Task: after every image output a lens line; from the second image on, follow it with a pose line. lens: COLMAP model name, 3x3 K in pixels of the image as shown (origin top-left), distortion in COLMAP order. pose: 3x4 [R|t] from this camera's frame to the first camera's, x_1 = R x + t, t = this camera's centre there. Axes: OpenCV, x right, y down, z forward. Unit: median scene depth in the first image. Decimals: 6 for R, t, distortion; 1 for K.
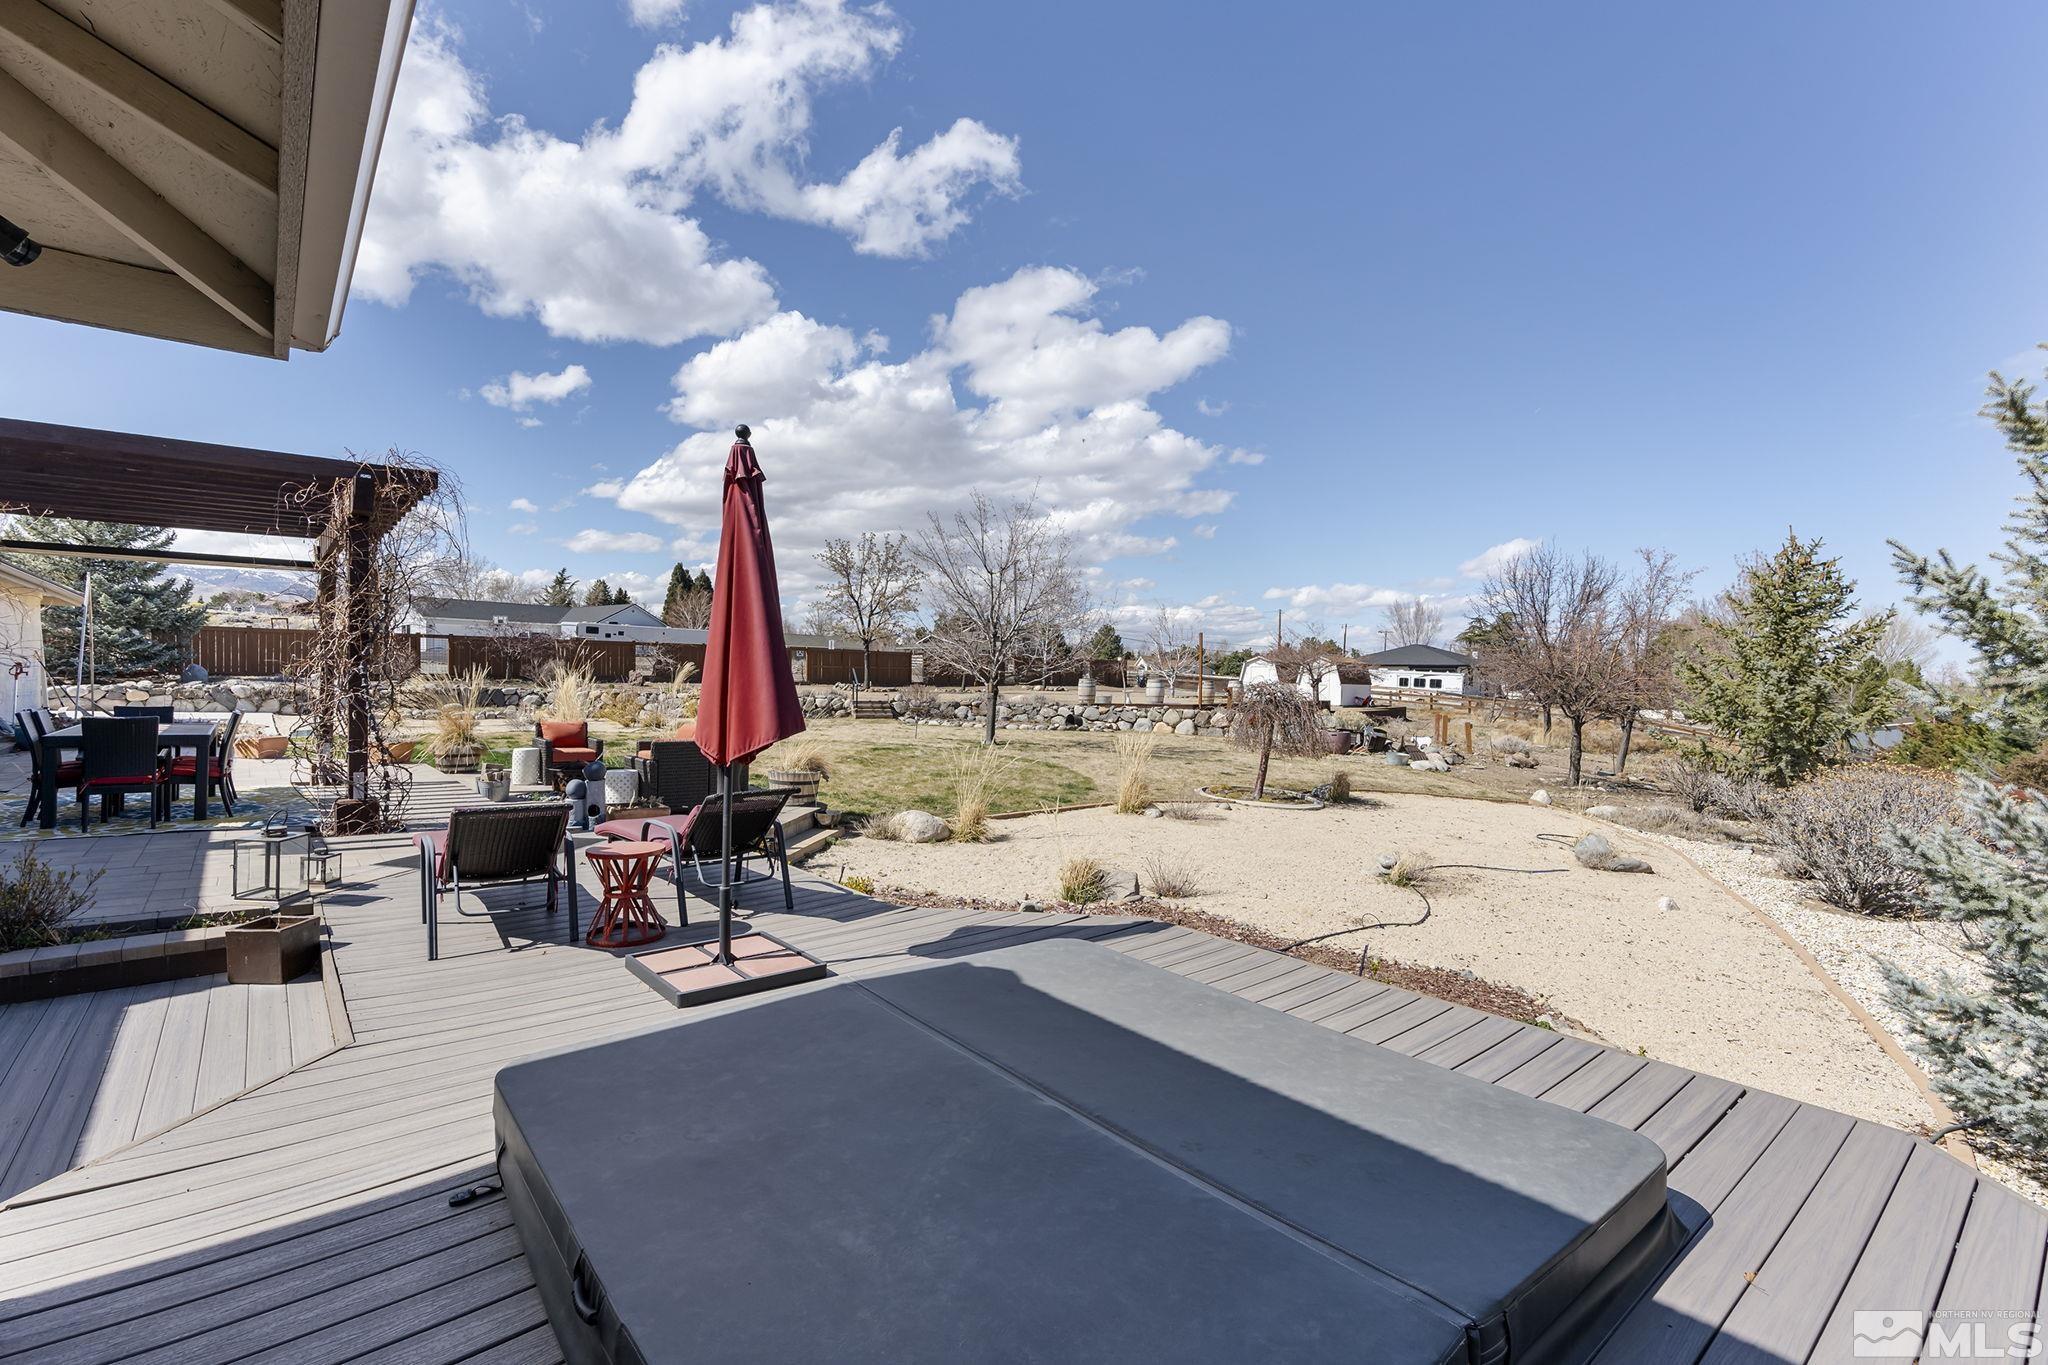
lens RADIAL K [[937.0, 0, 1018.9], [0, 937.0, 681.5], [0, 0, 1]] dist [-0.006270, 0.004281]
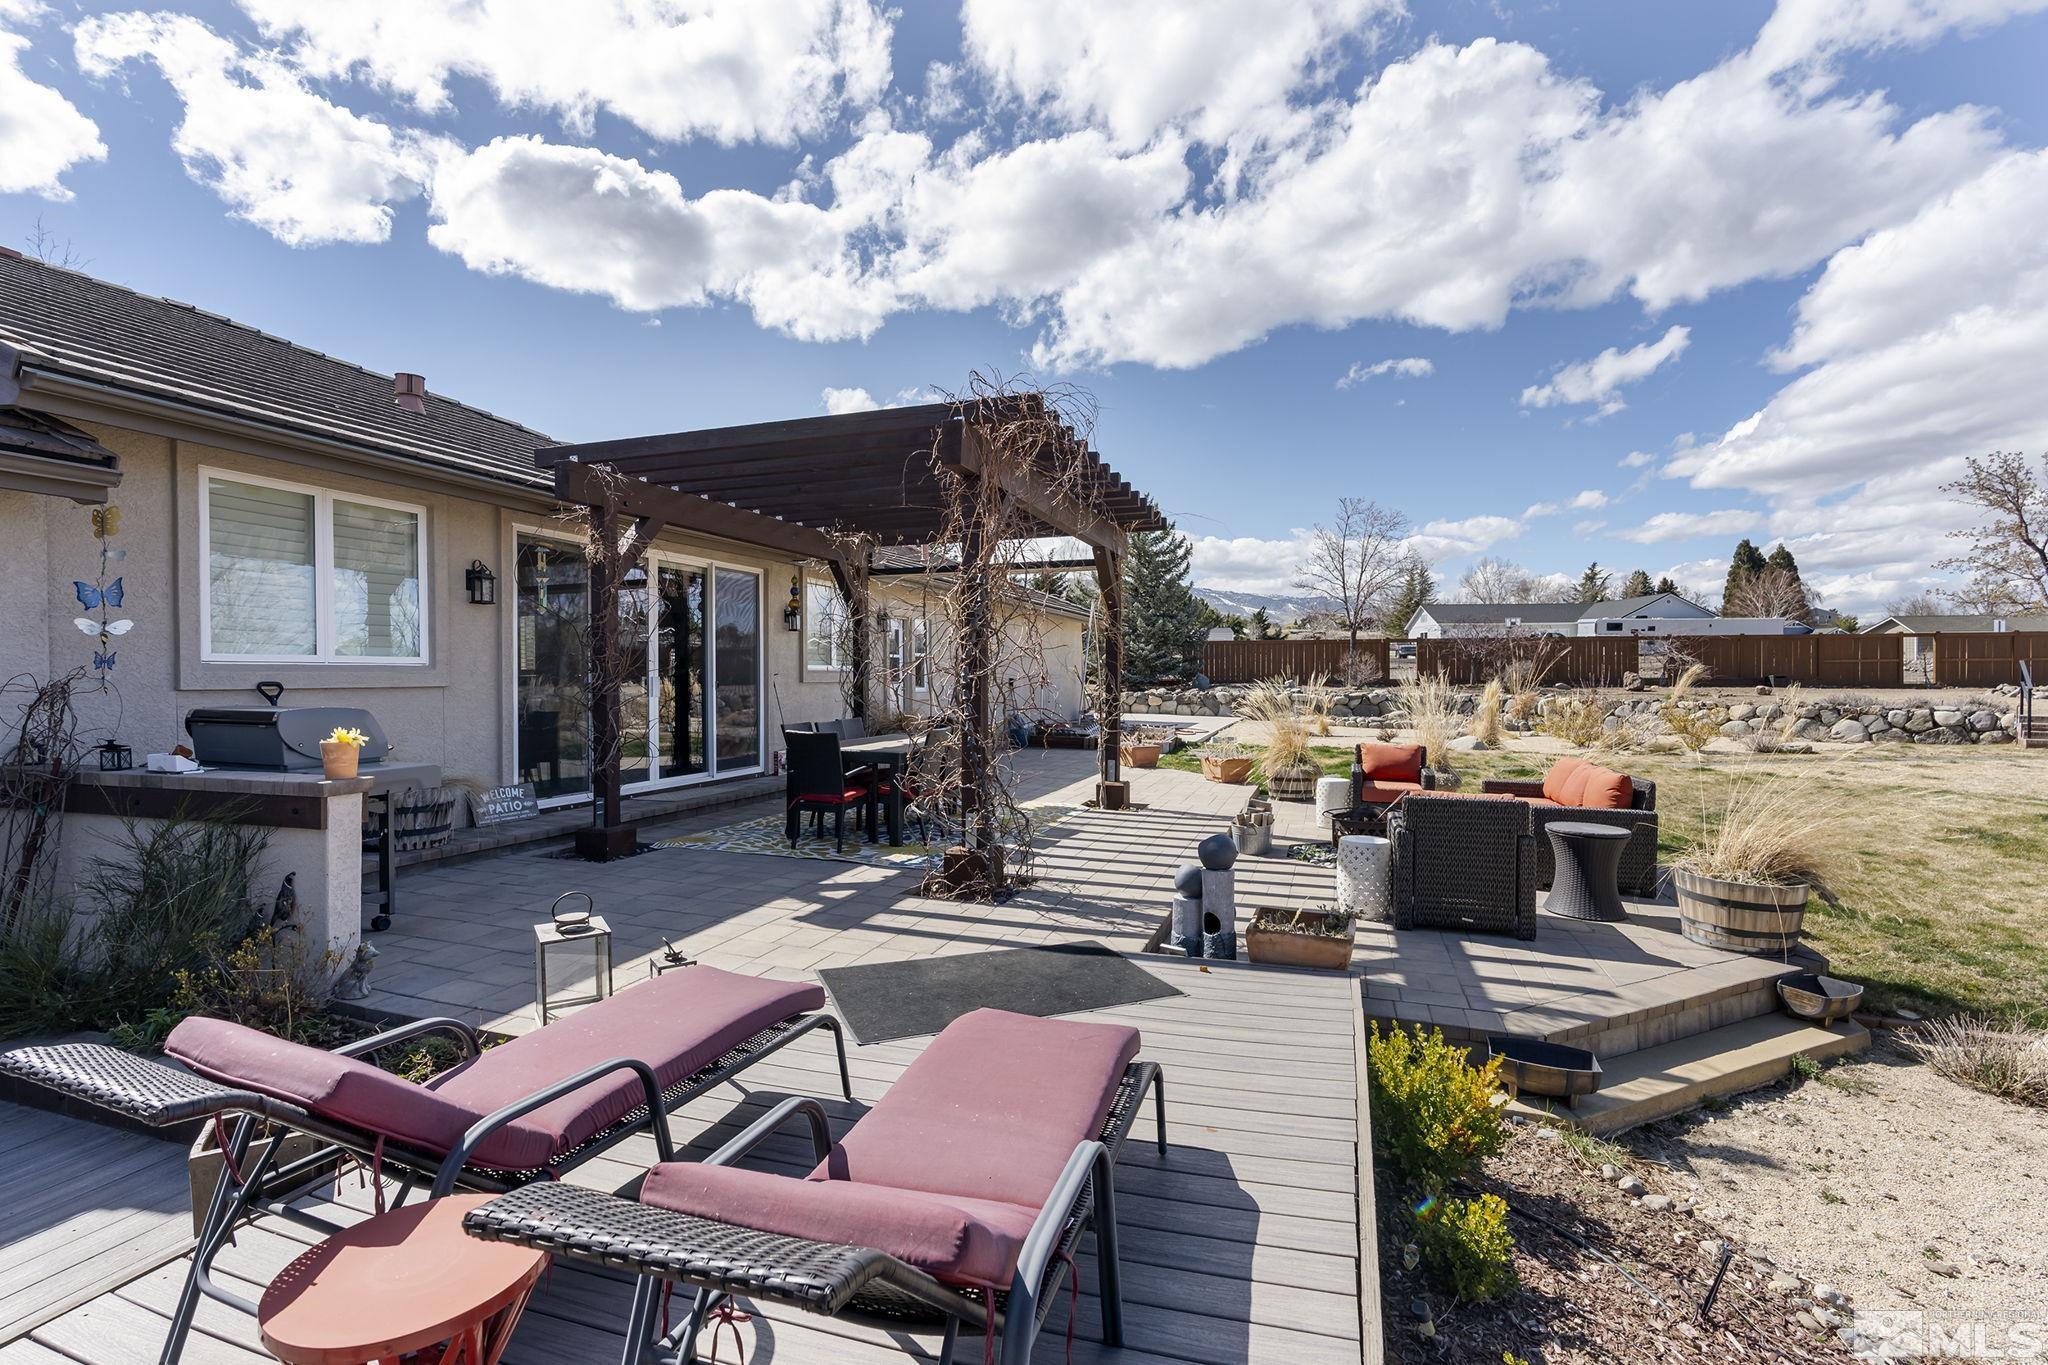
lens RADIAL K [[937.0, 0, 1018.9], [0, 937.0, 681.5], [0, 0, 1]] dist [-0.006270, 0.004281]
pose [[0.525650, -0.011354, -0.850625, -0.012114], [0.007824, 0.999933, -0.008512, -0.001068], [0.850665, -0.002181, 0.525703, 0.207885]]
